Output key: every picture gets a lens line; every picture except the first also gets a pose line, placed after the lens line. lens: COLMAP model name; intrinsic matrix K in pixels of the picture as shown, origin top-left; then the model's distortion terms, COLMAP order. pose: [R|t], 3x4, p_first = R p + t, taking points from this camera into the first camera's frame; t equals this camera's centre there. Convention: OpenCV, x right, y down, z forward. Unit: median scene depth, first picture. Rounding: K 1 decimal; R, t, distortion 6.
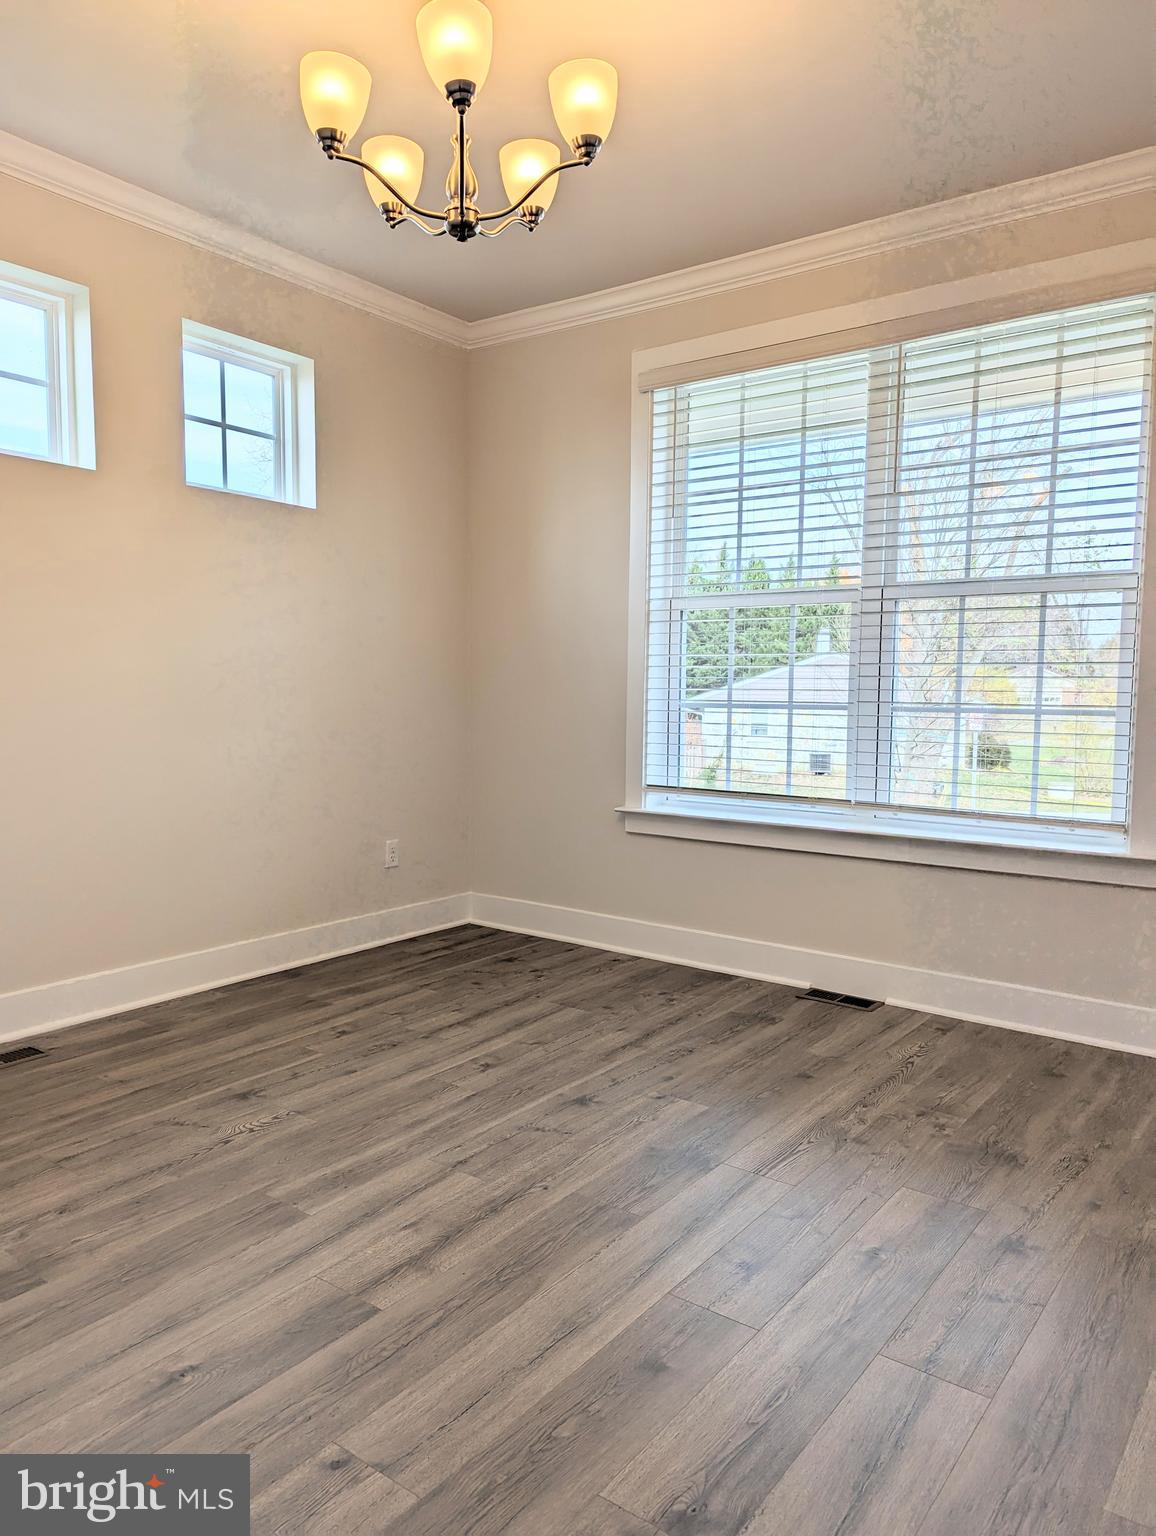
lens RADIAL K [[1076.0, 0, 575.6], [0, 1076.0, 803.2], [0, 0, 1]] dist [0.091294, -0.059853]
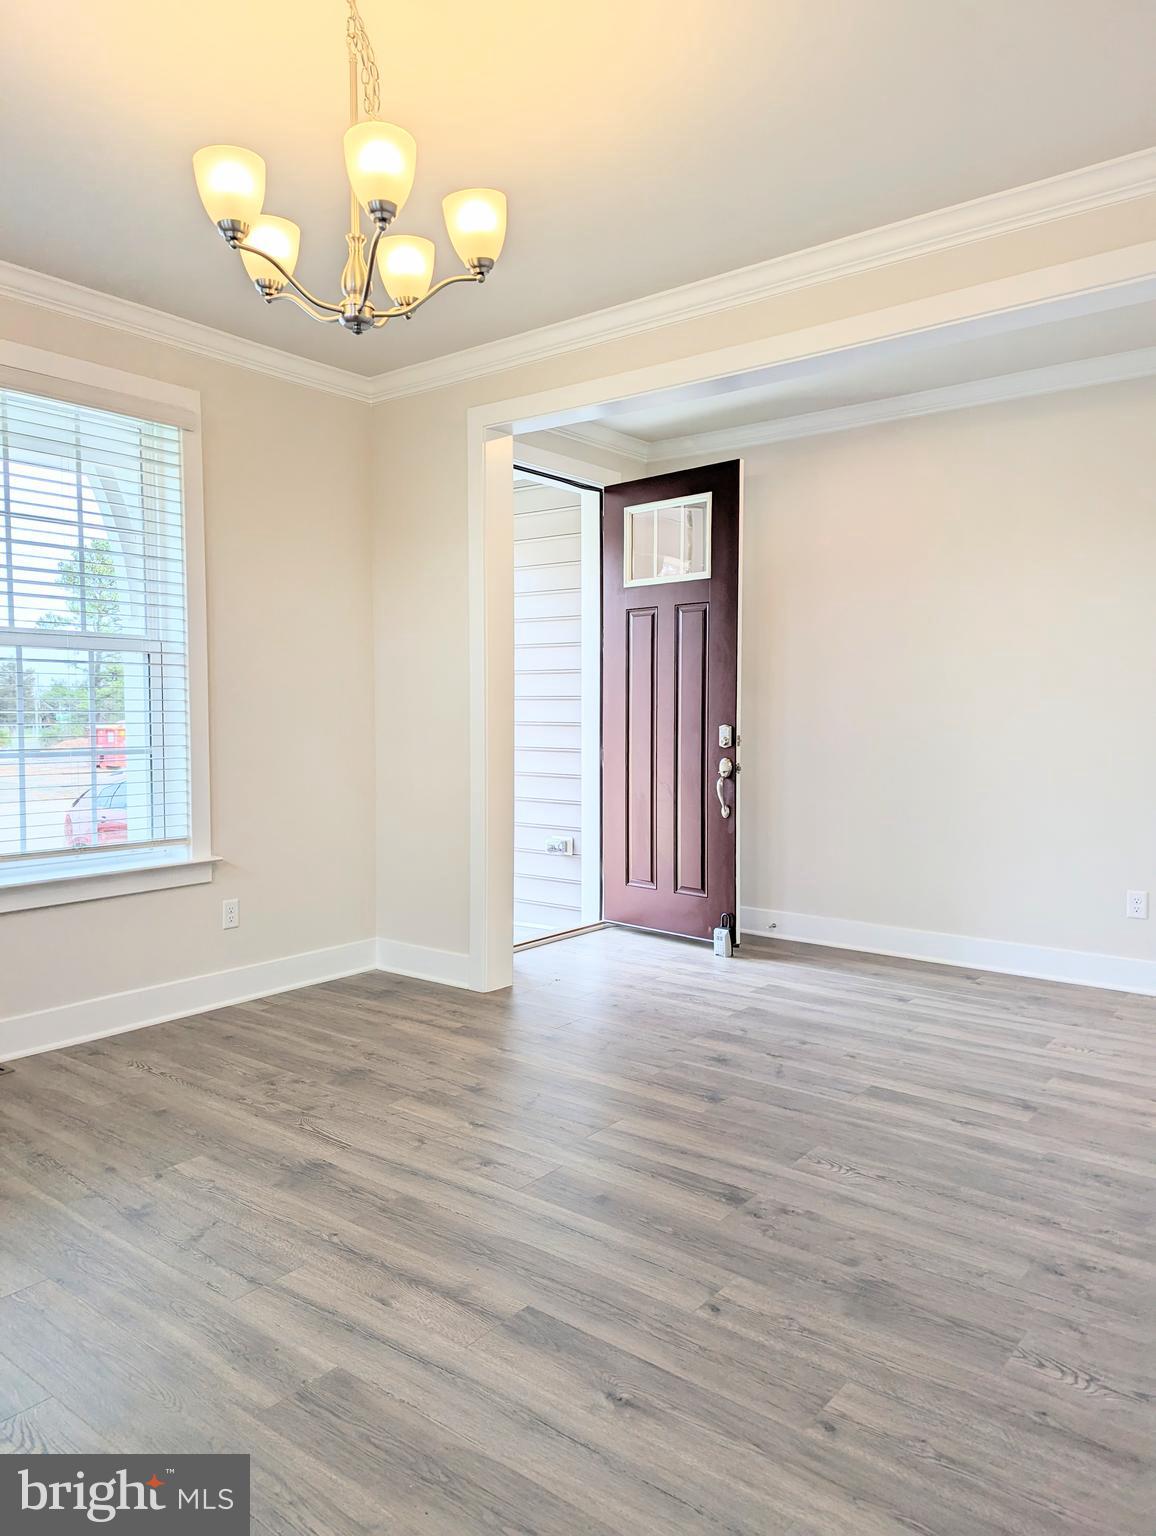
lens RADIAL K [[1076.2, 0, 583.7], [0, 1076.2, 764.3], [0, 0, 1]] dist [0.055418, -0.054947]
pose [[0.010378, -0.057007, 0.998320, -0.945456], [0.109193, 0.992468, 0.055538, -0.105121], [-0.993966, 0.108433, 0.016525, 0.656239]]
